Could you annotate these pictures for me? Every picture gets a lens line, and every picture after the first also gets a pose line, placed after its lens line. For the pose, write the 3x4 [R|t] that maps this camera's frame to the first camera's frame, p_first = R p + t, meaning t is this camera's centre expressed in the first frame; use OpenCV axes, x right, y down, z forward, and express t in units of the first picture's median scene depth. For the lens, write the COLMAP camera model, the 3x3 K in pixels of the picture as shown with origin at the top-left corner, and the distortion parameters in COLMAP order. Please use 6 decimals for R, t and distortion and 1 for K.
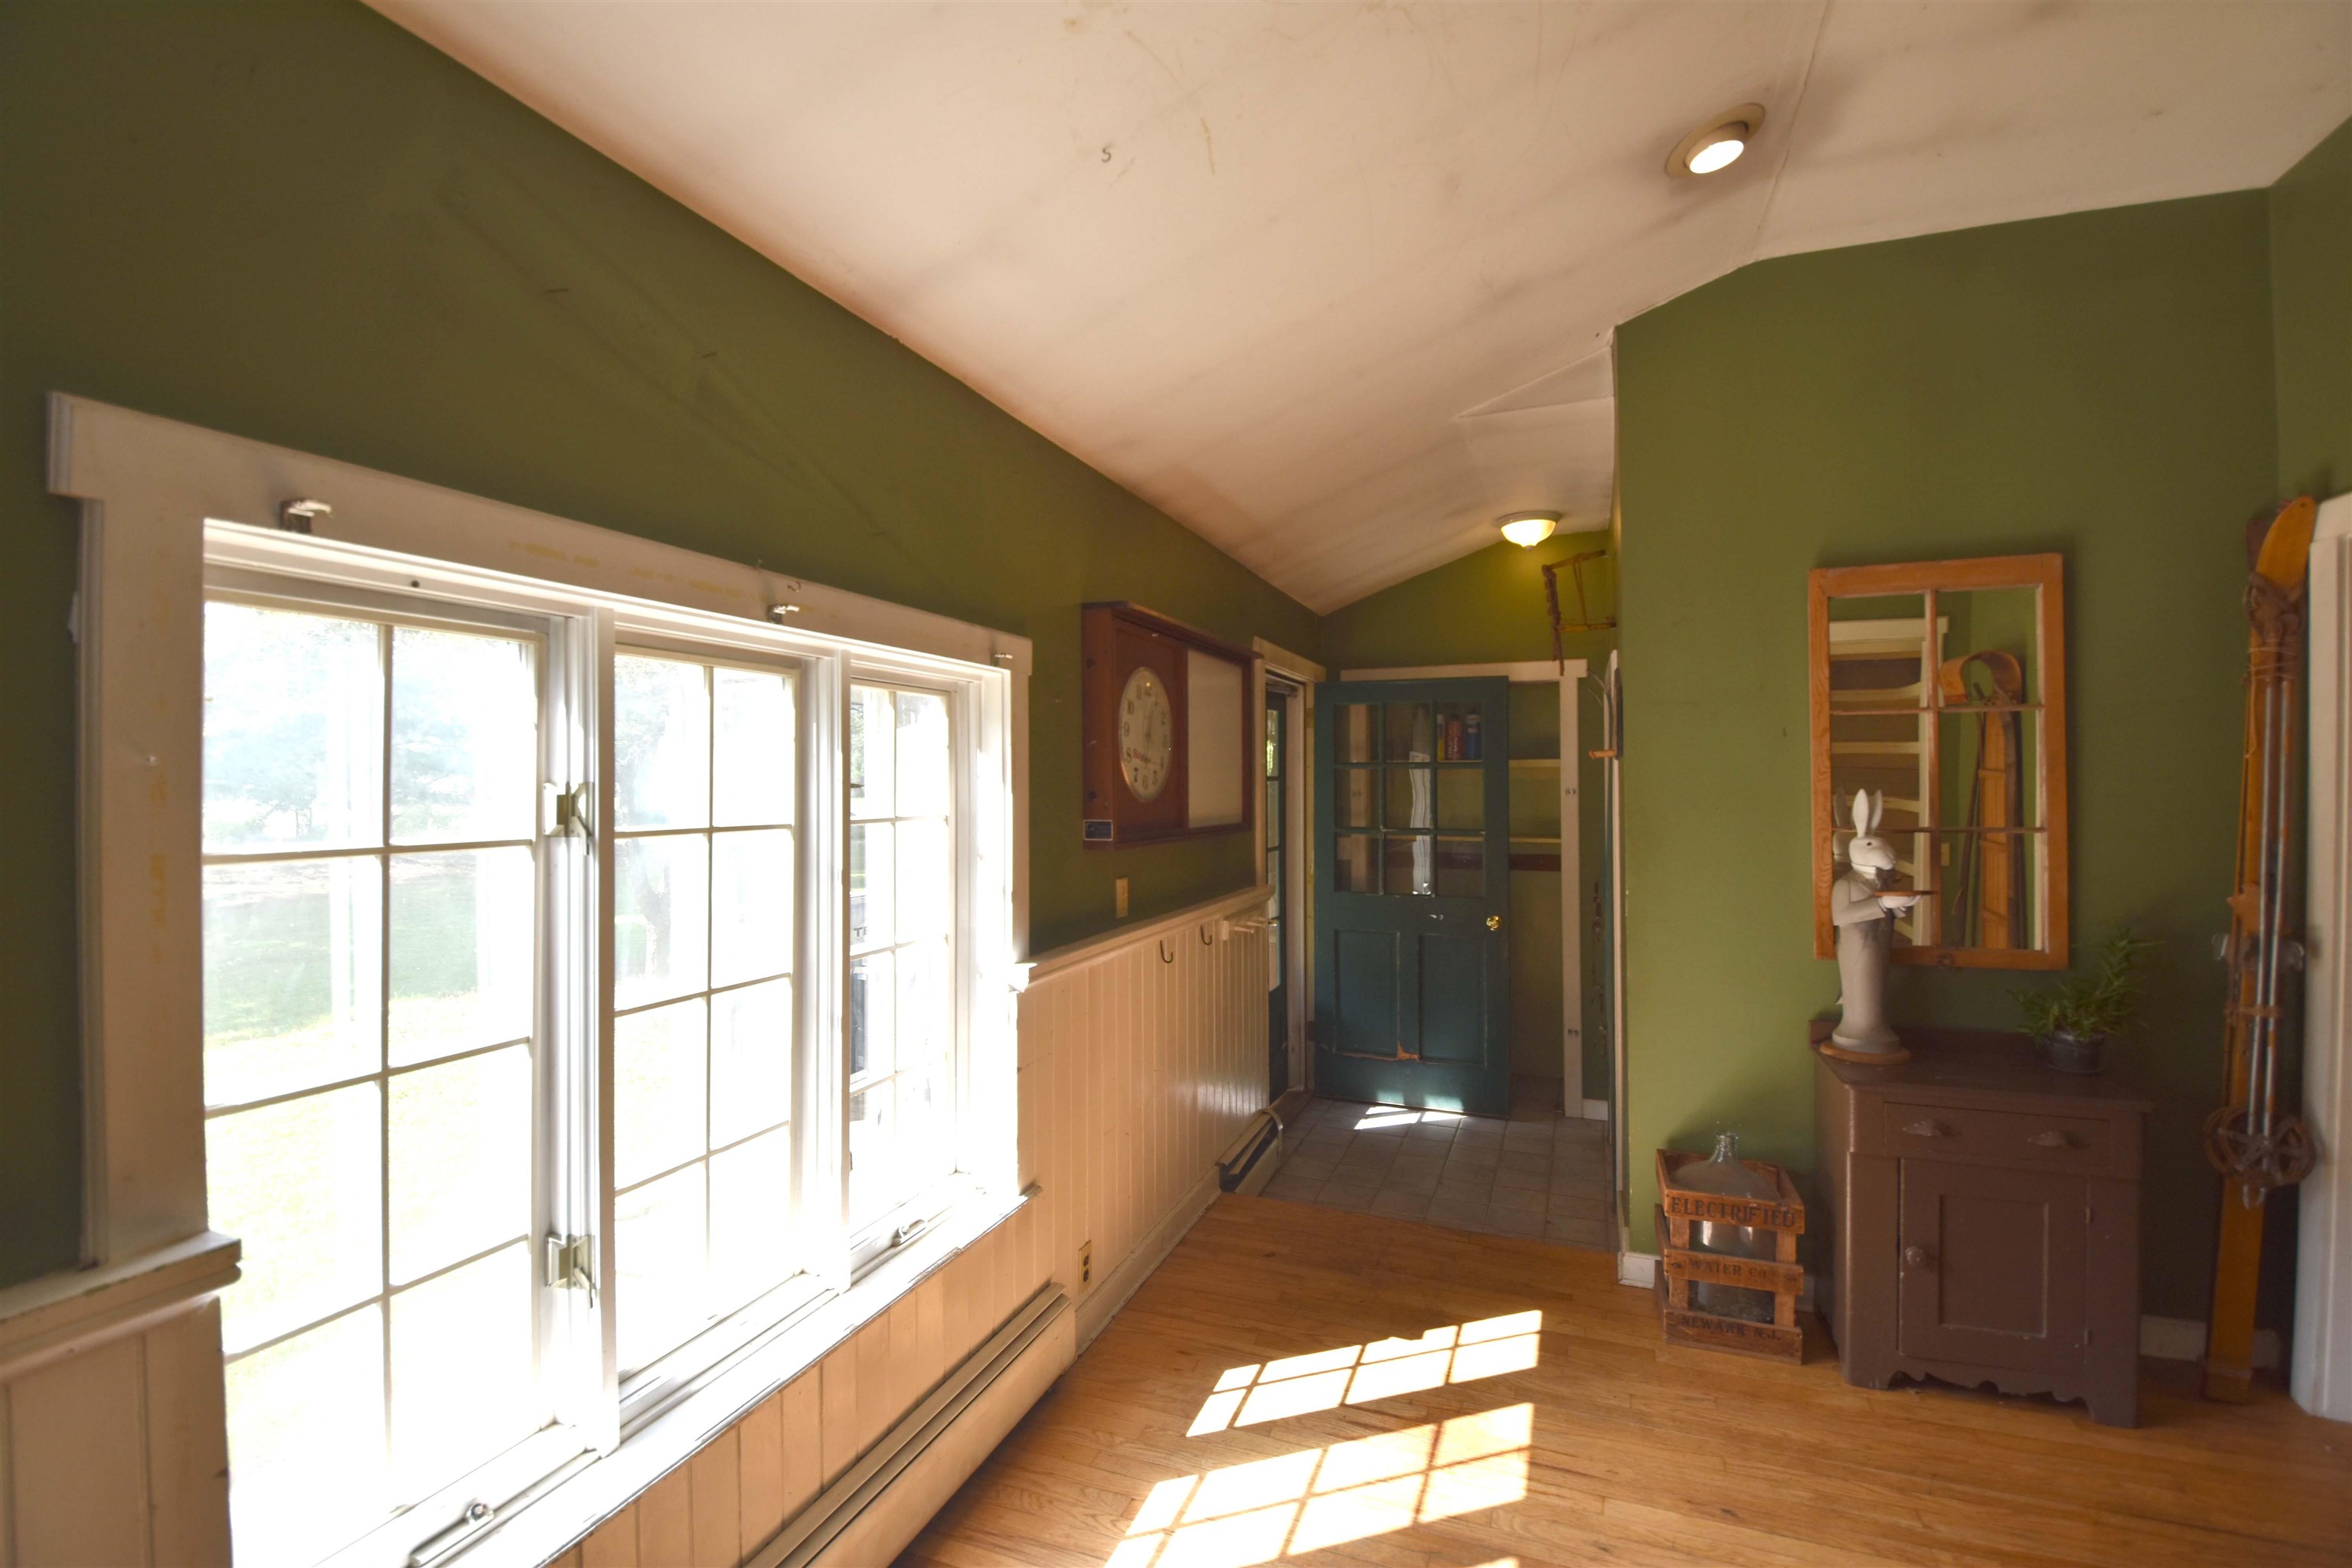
lens RADIAL K [[1025.2, 0, 1163.0], [0, 1025.2, 775.4], [0, 0, 1]] dist [-0.025770, -0.004702]
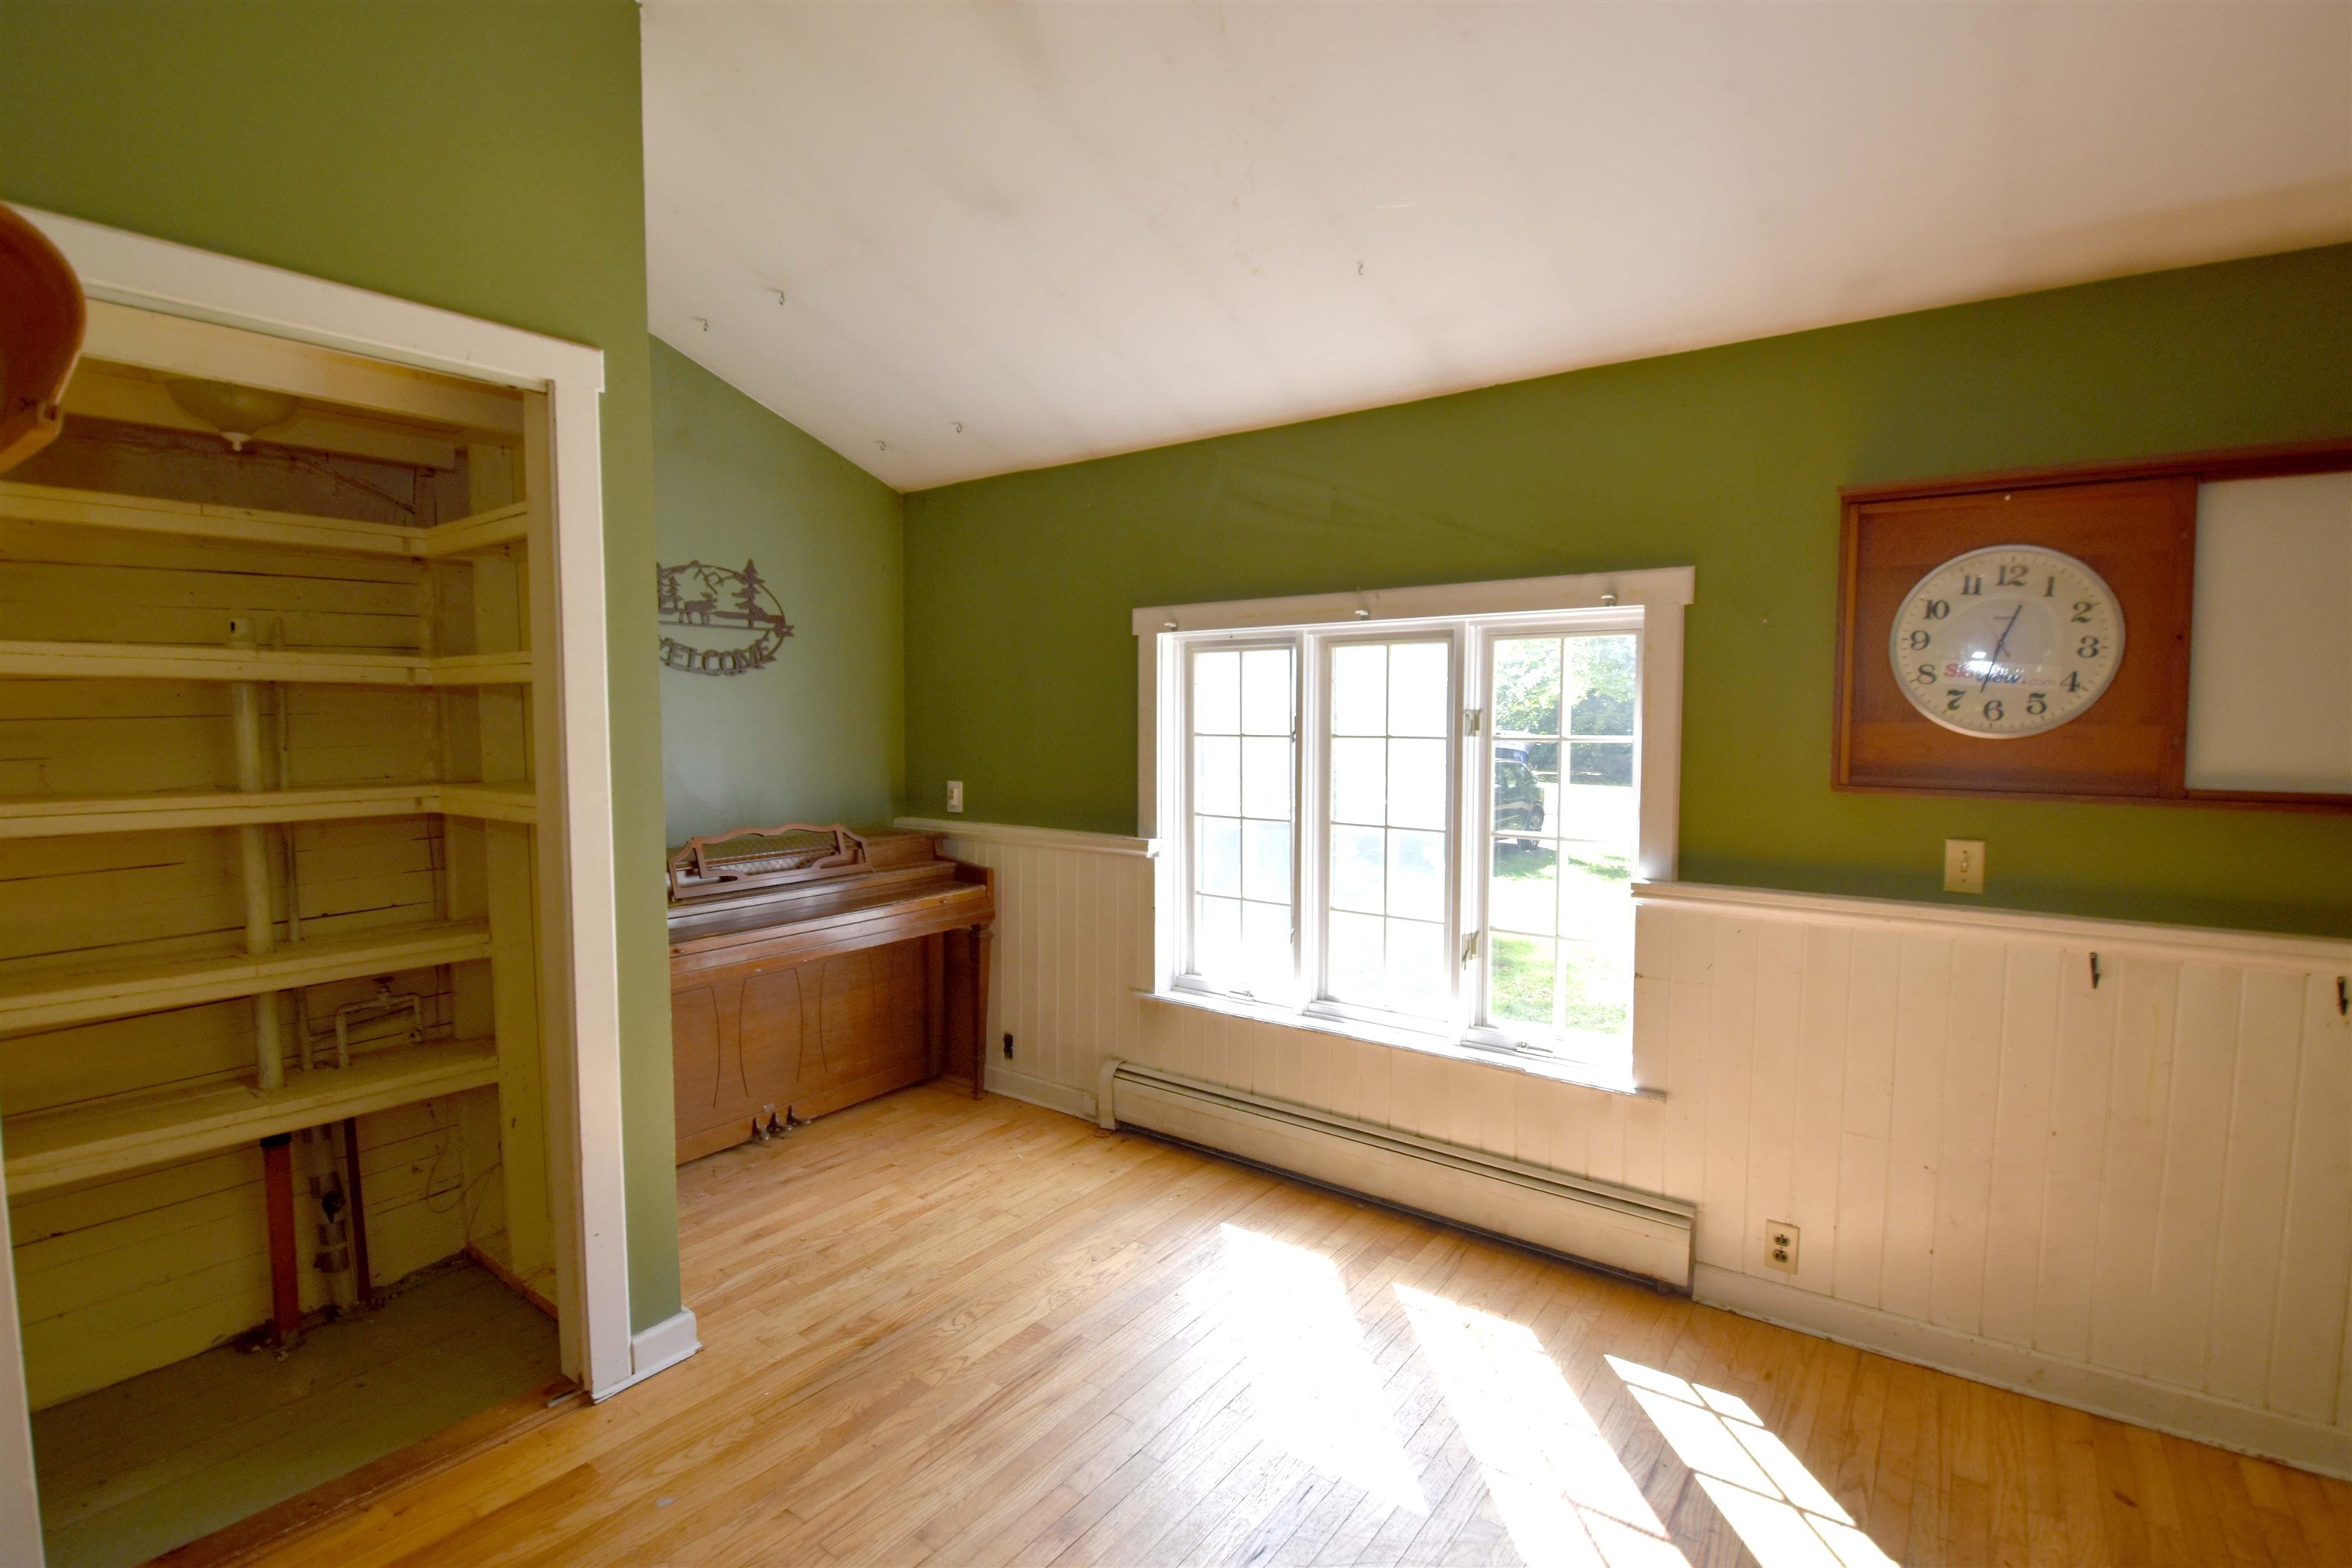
lens RADIAL K [[1132.7, 0, 1170.9], [0, 1132.7, 790.4], [0, 0, 1]] dist [-0.005946, -0.000751]
pose [[-0.251552, 0.078470, -0.964658, 1.135571], [0.013157, 0.996893, 0.077662, -0.008860], [0.967754, 0.006844, -0.251802, 0.822393]]
